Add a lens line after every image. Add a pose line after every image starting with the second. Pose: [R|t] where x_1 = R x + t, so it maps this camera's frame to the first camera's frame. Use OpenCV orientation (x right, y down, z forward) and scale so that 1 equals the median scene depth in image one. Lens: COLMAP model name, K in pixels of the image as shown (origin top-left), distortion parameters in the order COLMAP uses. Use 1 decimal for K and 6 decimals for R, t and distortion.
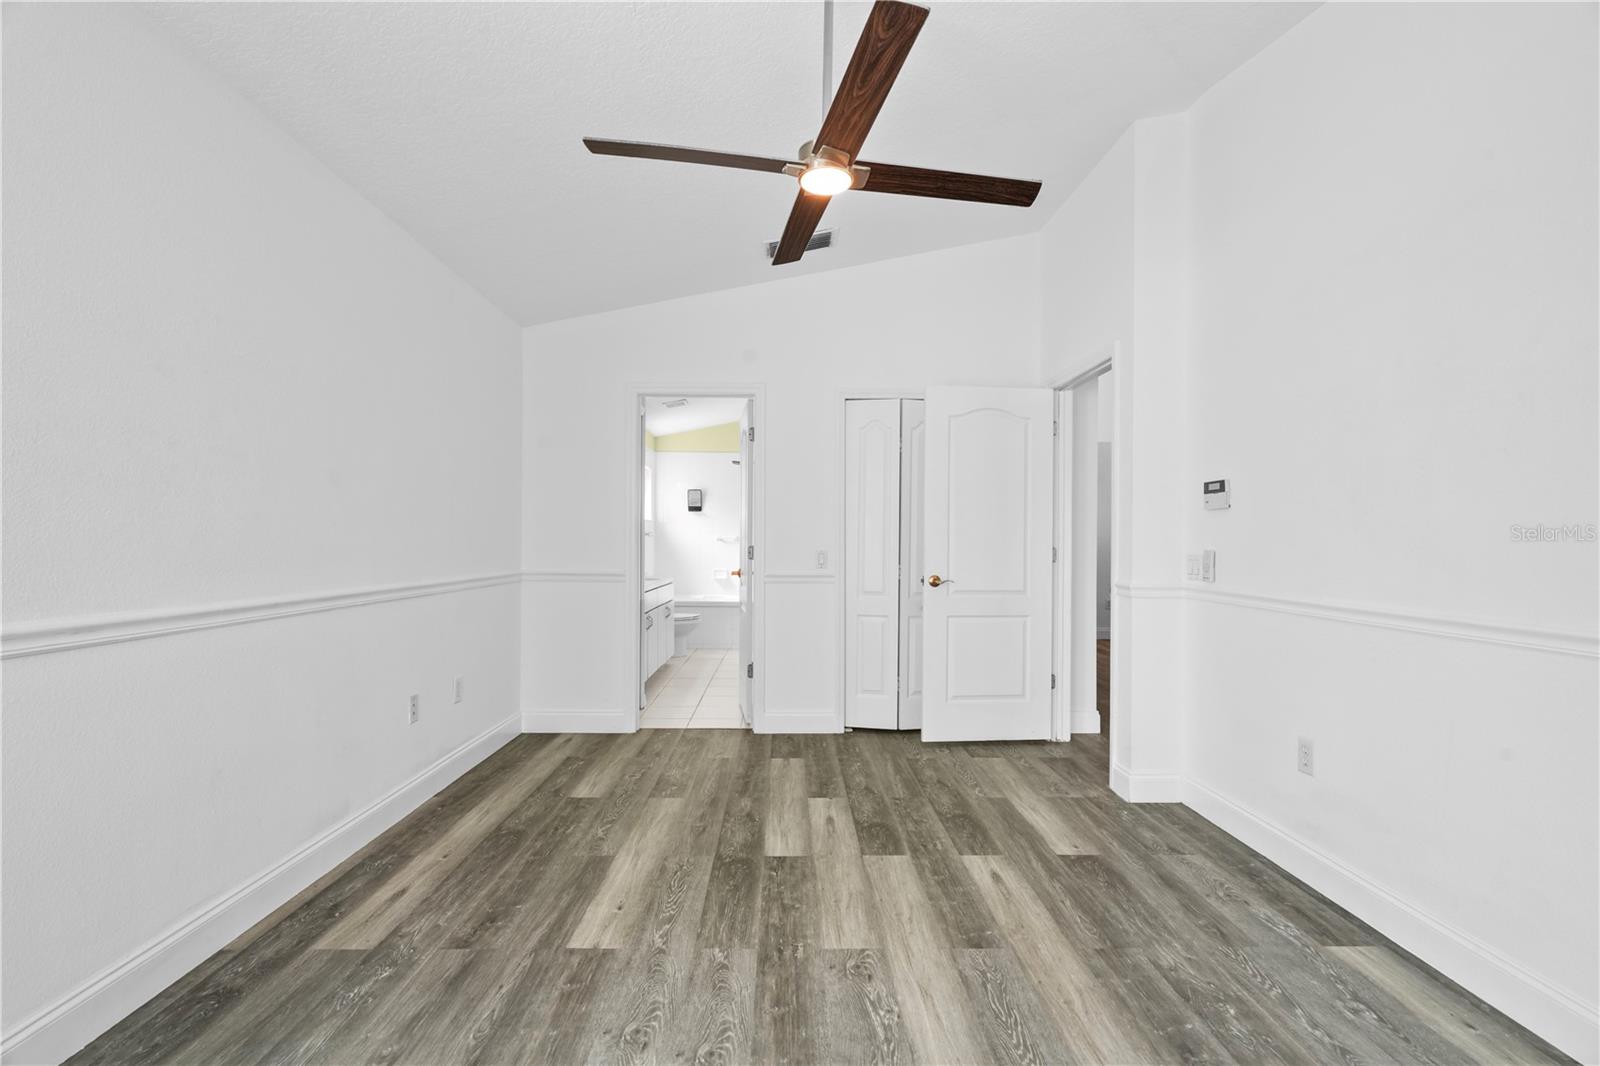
lens RADIAL K [[715.7, 0, 799.4], [0, 715.7, 537.3], [0, 0, 1]] dist [-0.007085, 0.003258]
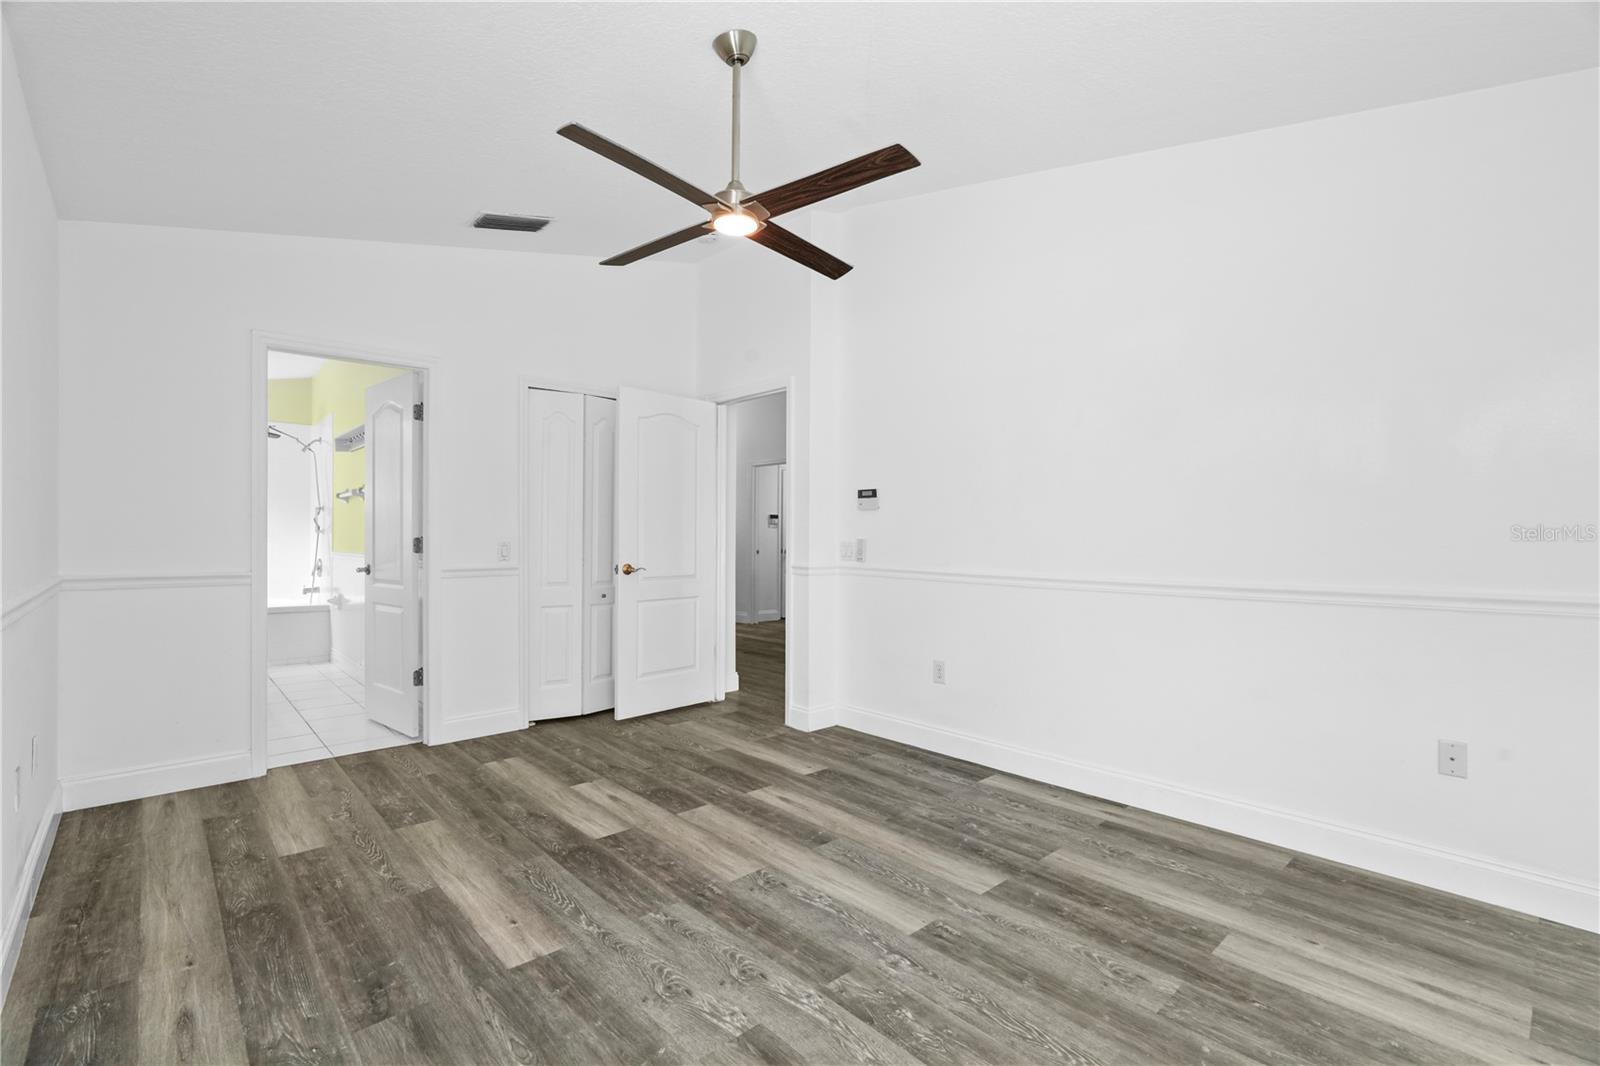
lens RADIAL K [[715.7, 0, 799.4], [0, 715.7, 537.3], [0, 0, 1]] dist [-0.007085, 0.003258]
pose [[0.749186, -0.005564, 0.662337, -0.459562], [-0.005464, 0.999879, 0.014580, -0.004947], [-0.662337, -0.014542, 0.749065, 0.037697]]
